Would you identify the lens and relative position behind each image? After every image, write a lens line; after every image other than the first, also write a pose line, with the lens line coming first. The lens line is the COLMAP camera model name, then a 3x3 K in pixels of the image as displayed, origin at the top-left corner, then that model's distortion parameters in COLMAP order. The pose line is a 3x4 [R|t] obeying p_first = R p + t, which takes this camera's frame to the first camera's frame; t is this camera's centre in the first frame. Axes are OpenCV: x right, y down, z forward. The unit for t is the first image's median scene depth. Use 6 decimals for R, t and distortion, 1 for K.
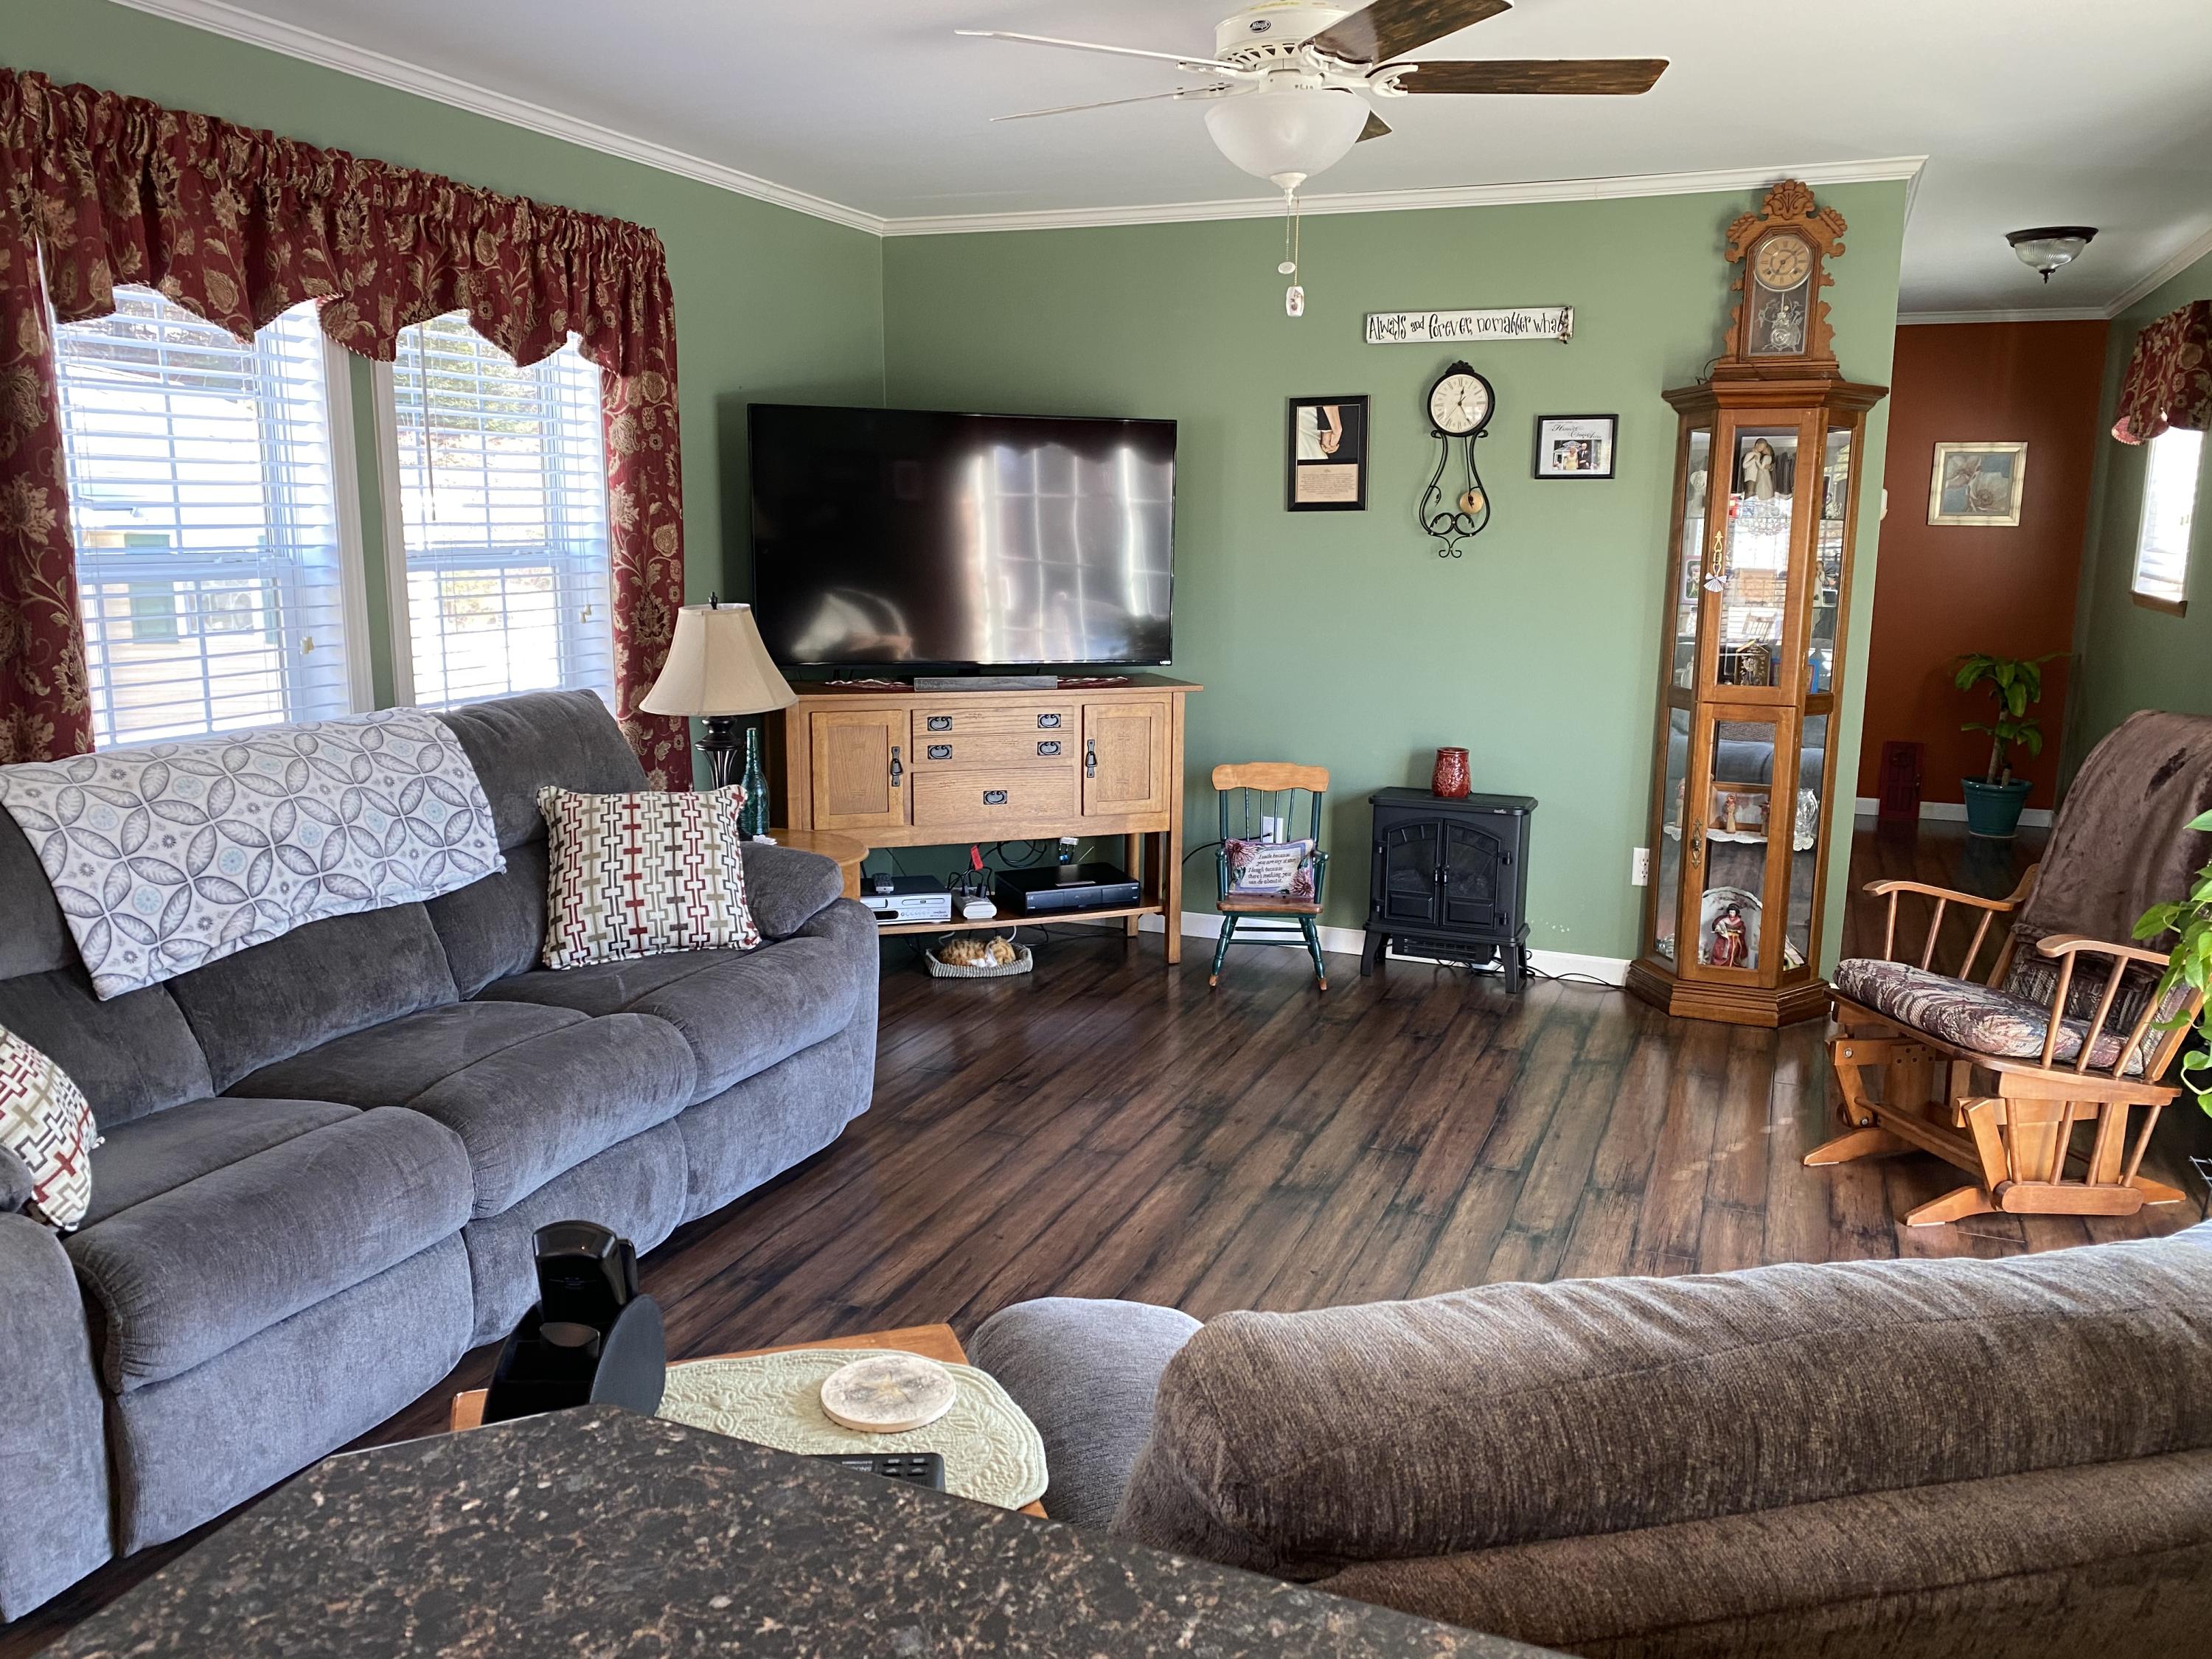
lens RADIAL K [[1680.9, 0, 1108.0], [0, 1680.9, 806.2], [0, 0, 1]] dist [0.020910, -0.013039]
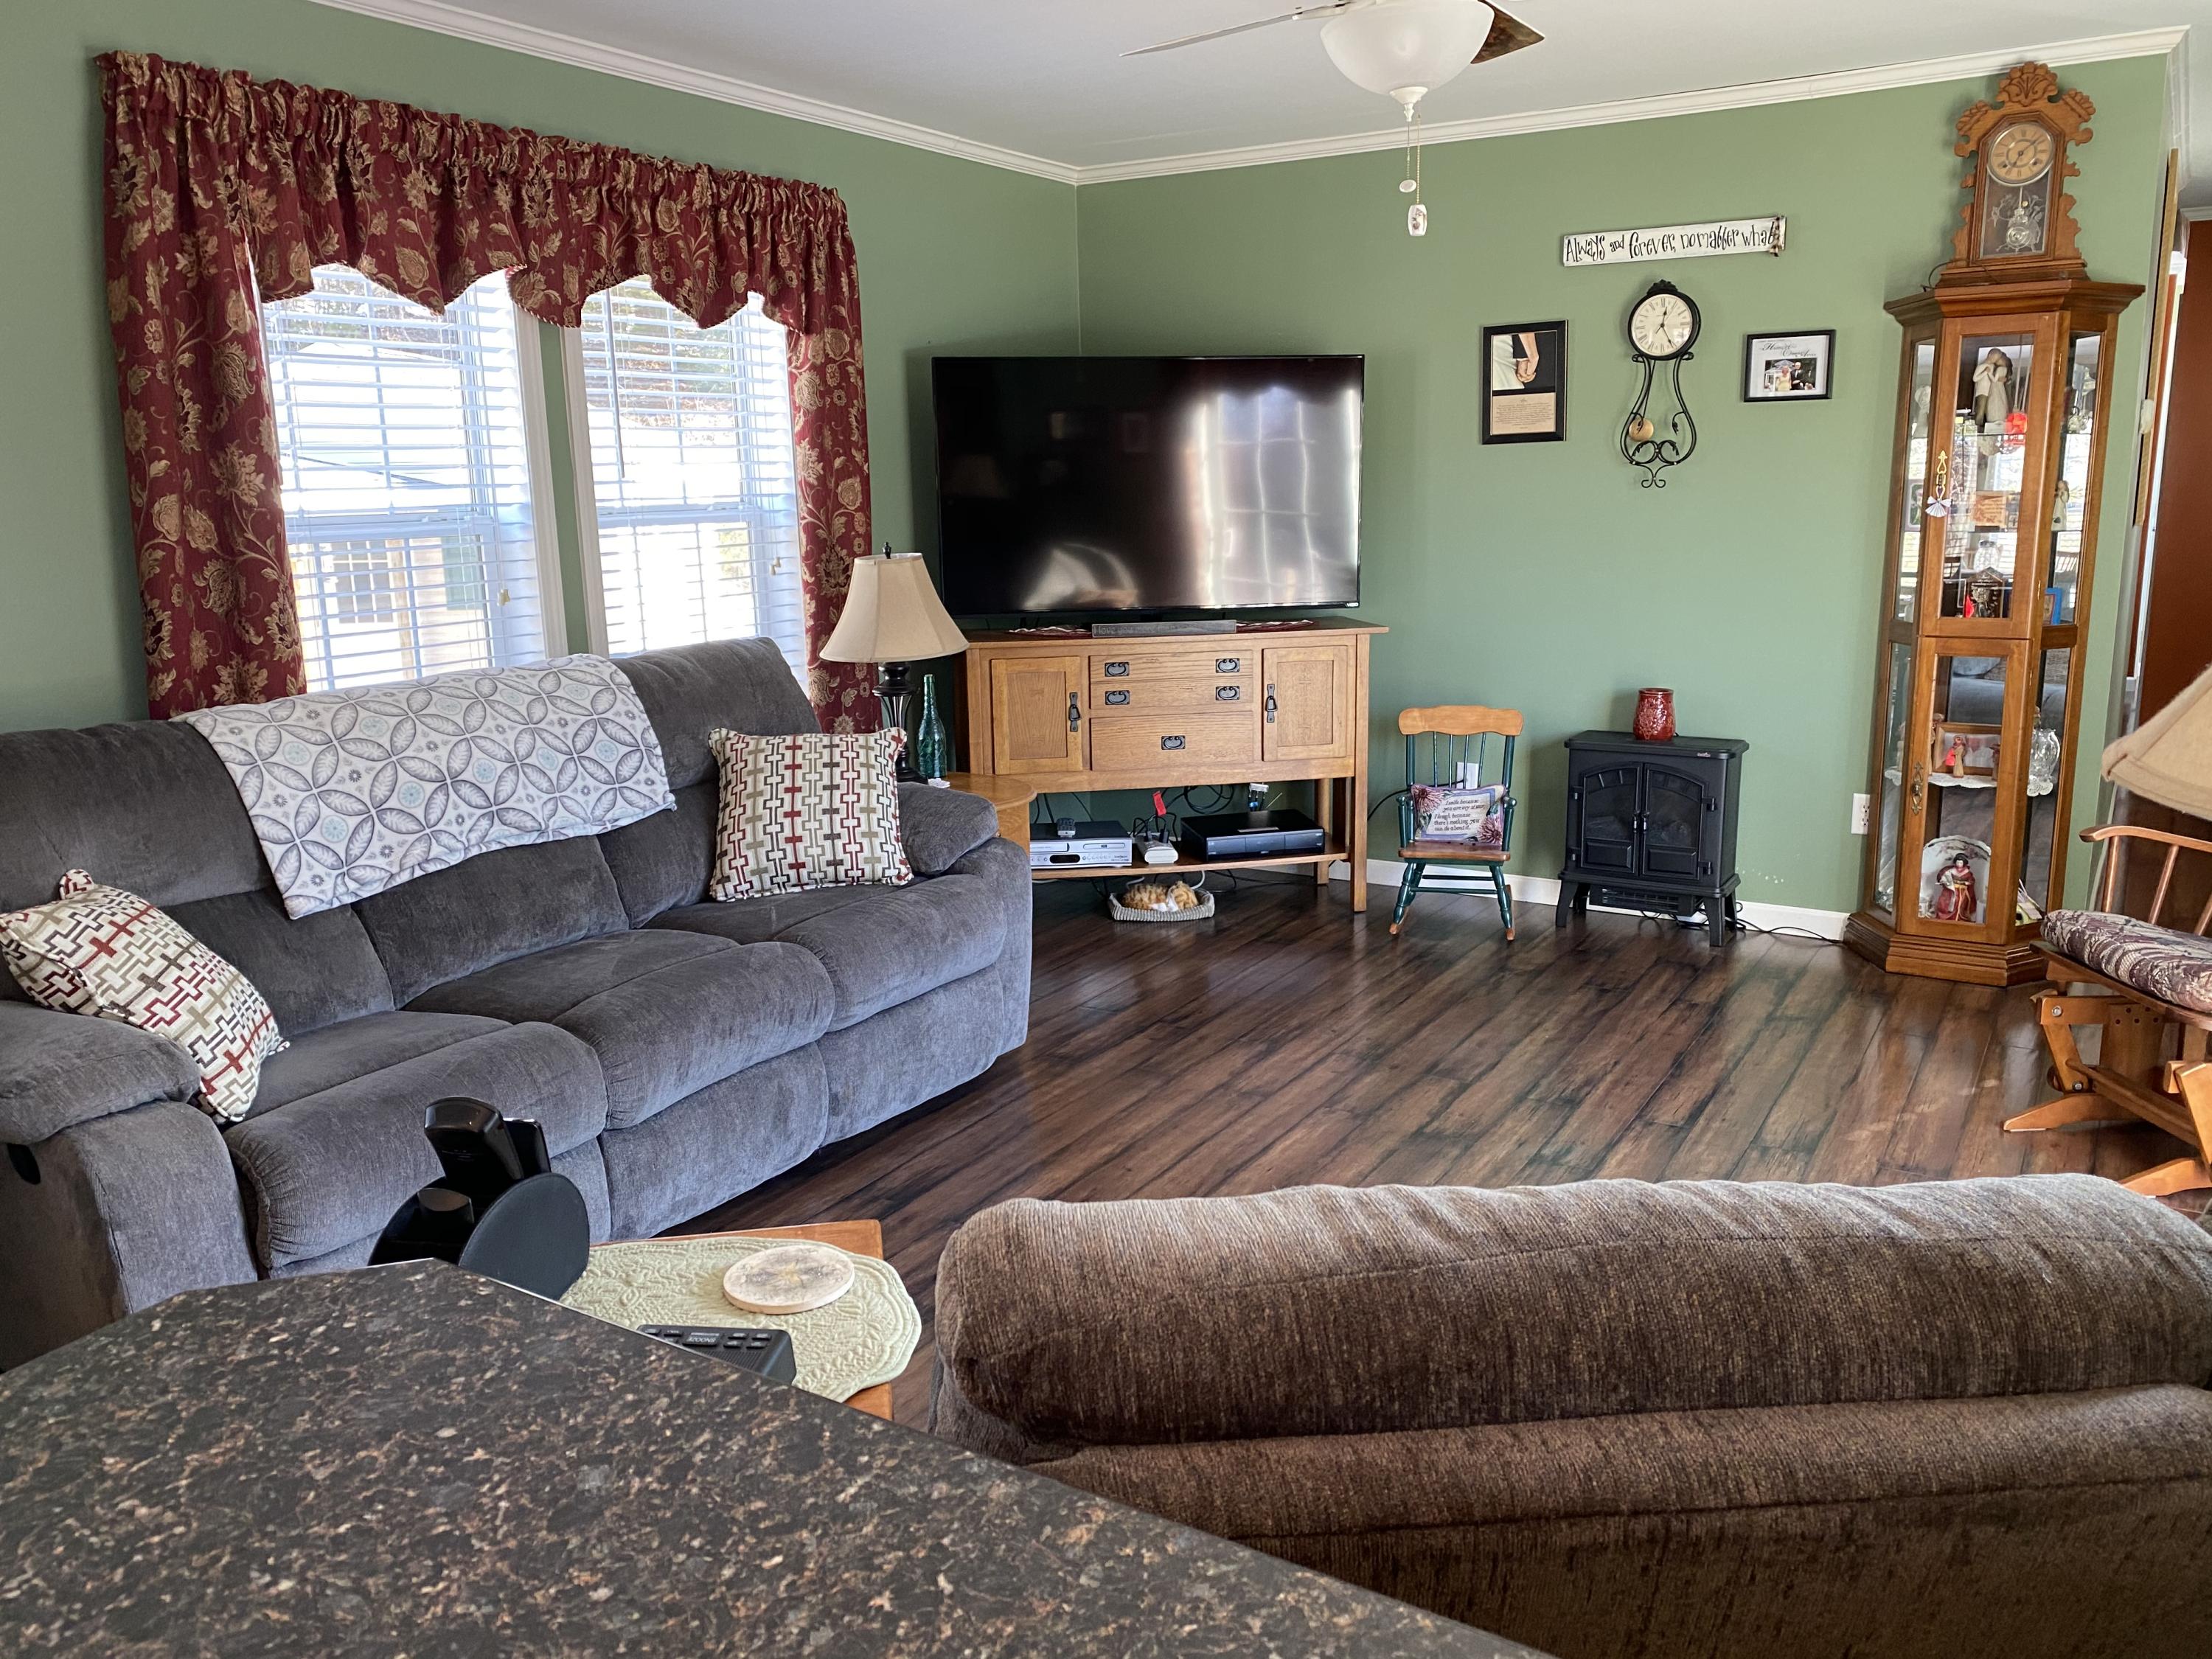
lens RADIAL K [[1680.9, 0, 1108.0], [0, 1680.9, 806.2], [0, 0, 1]] dist [0.020910, -0.013039]
pose [[0.986151, 0.003208, -0.165821, 0.077869], [0.000952, 0.999687, 0.025003, 0.010151], [0.165849, -0.024815, 0.985839, 0.004774]]
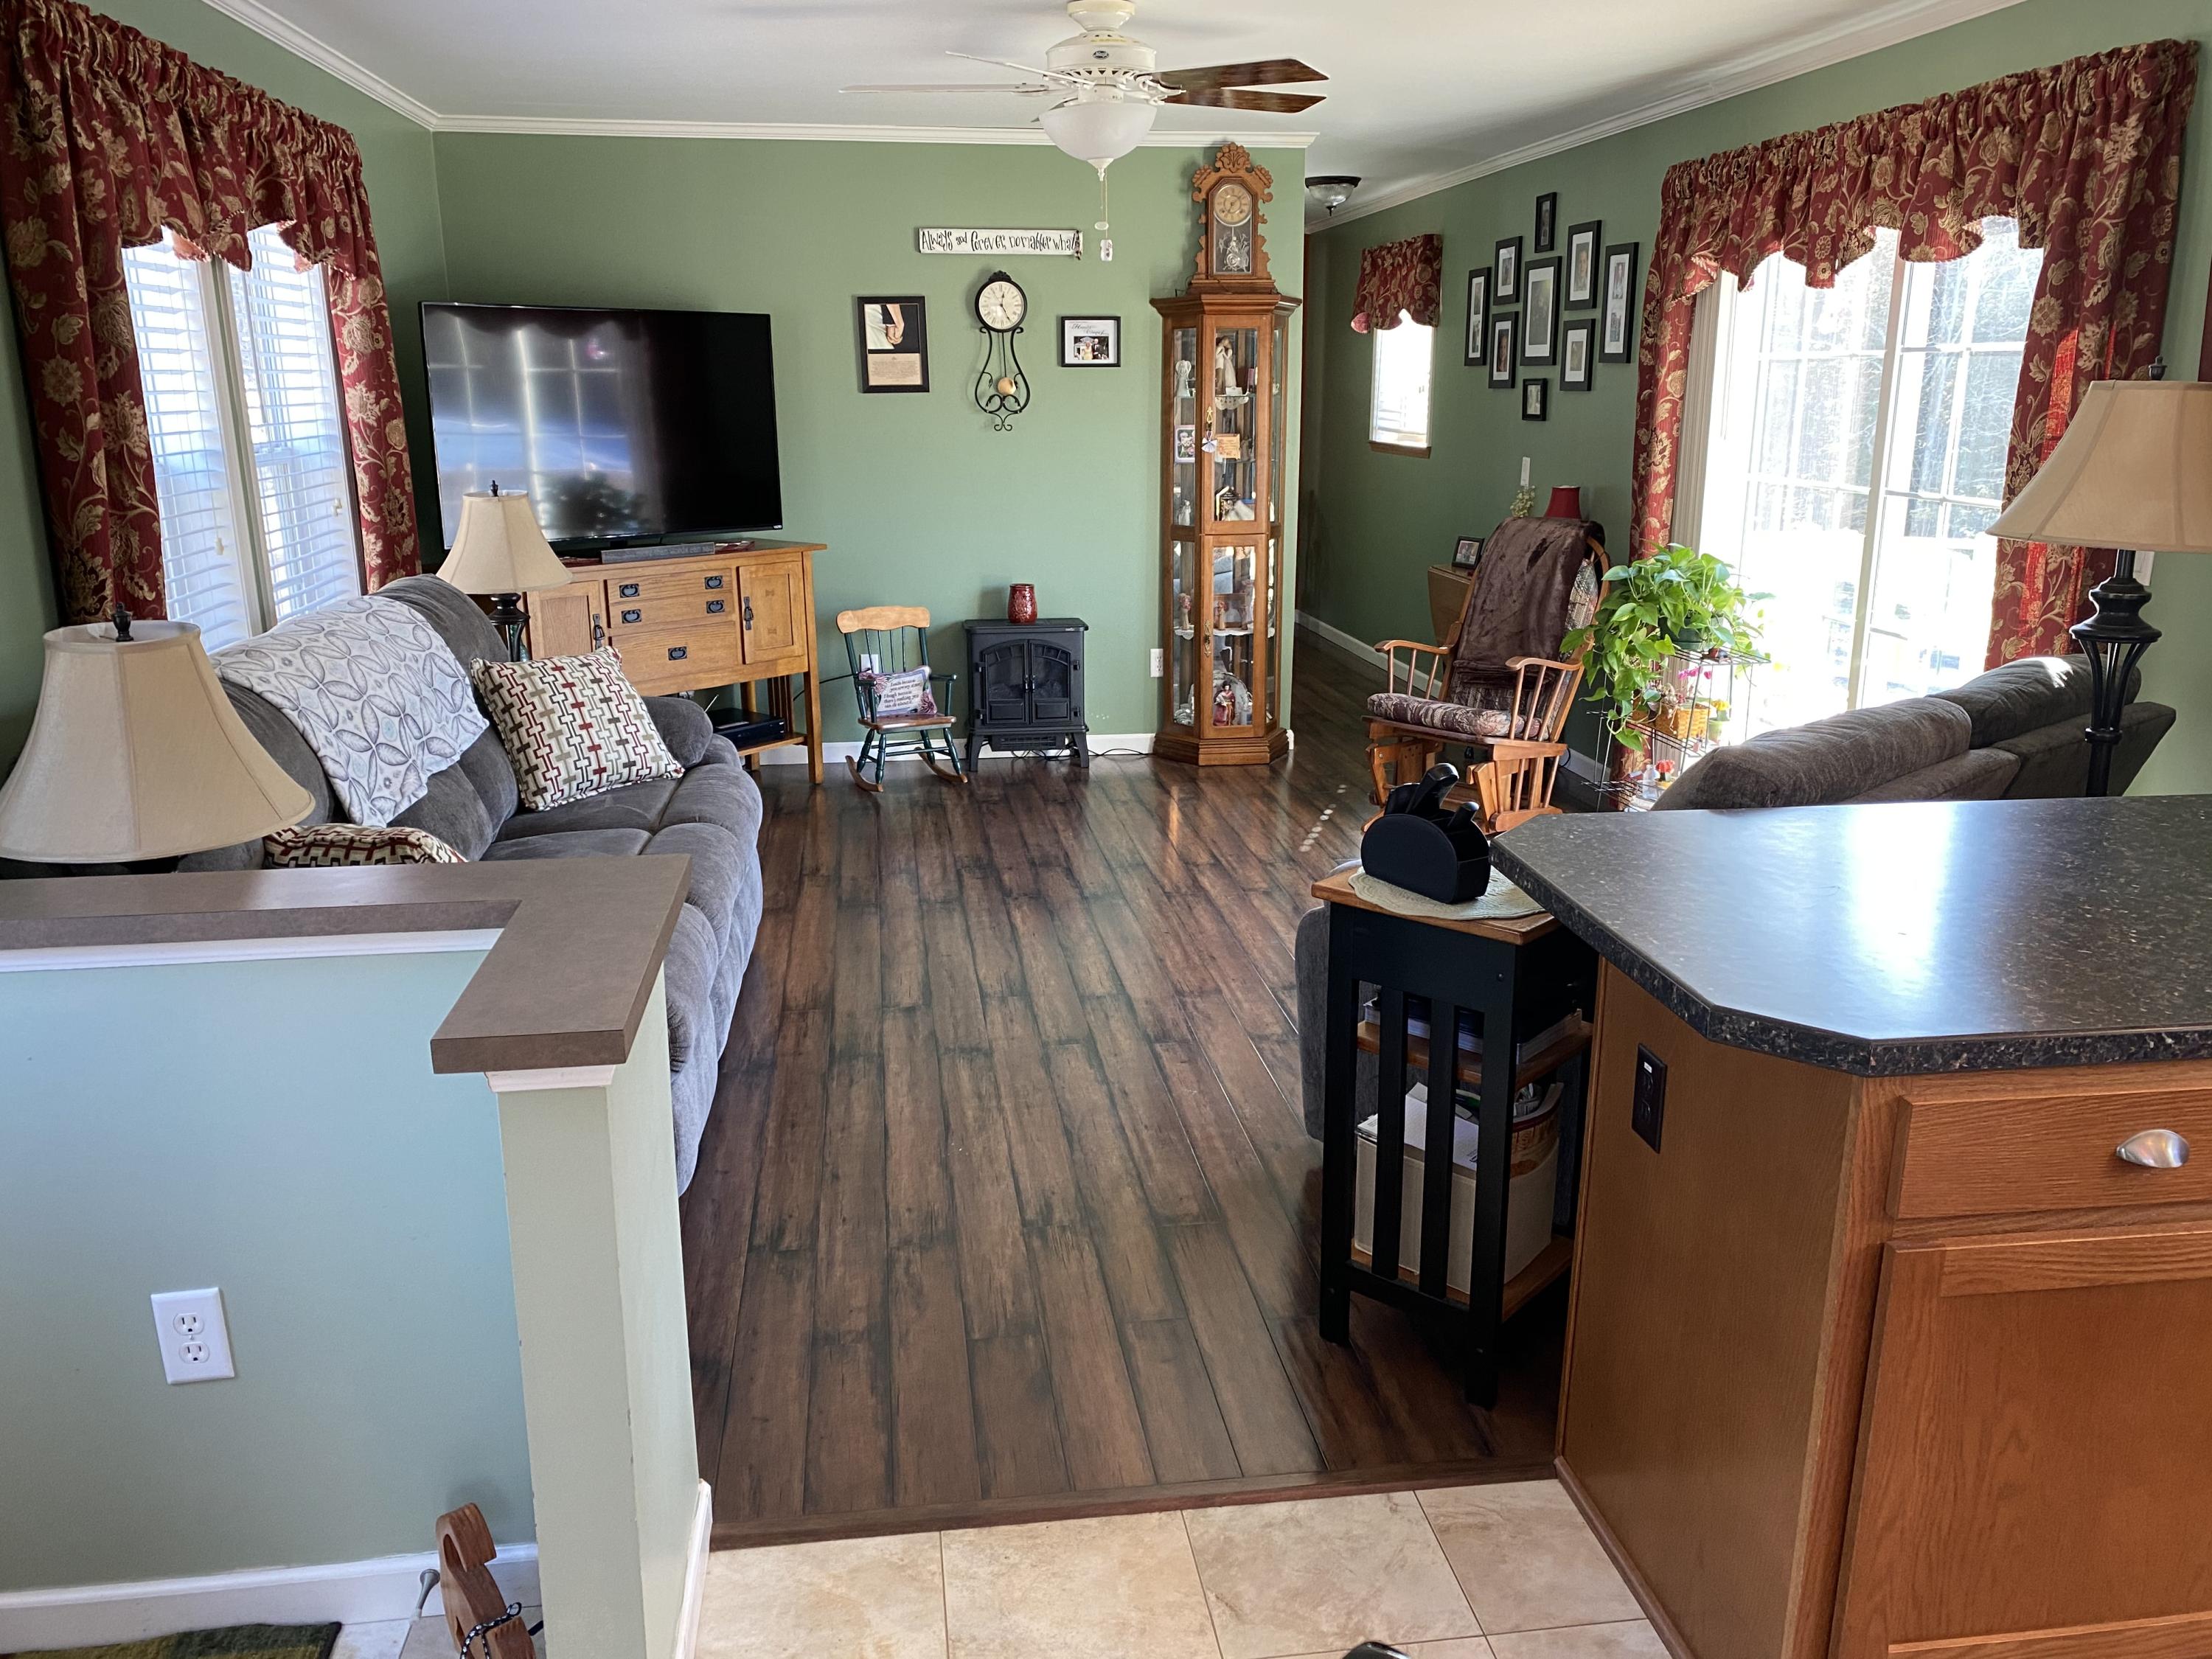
lens RADIAL K [[1693.4, 0, 1106.0], [0, 1693.4, 829.5], [0, 0, 1]] dist [0.043055, -0.045468]
pose [[0.862788, -0.142729, 0.485000, -0.514988], [0.098941, 0.988440, 0.114875, 0.011360], [-0.495790, -0.051127, 0.866936, -0.203409]]
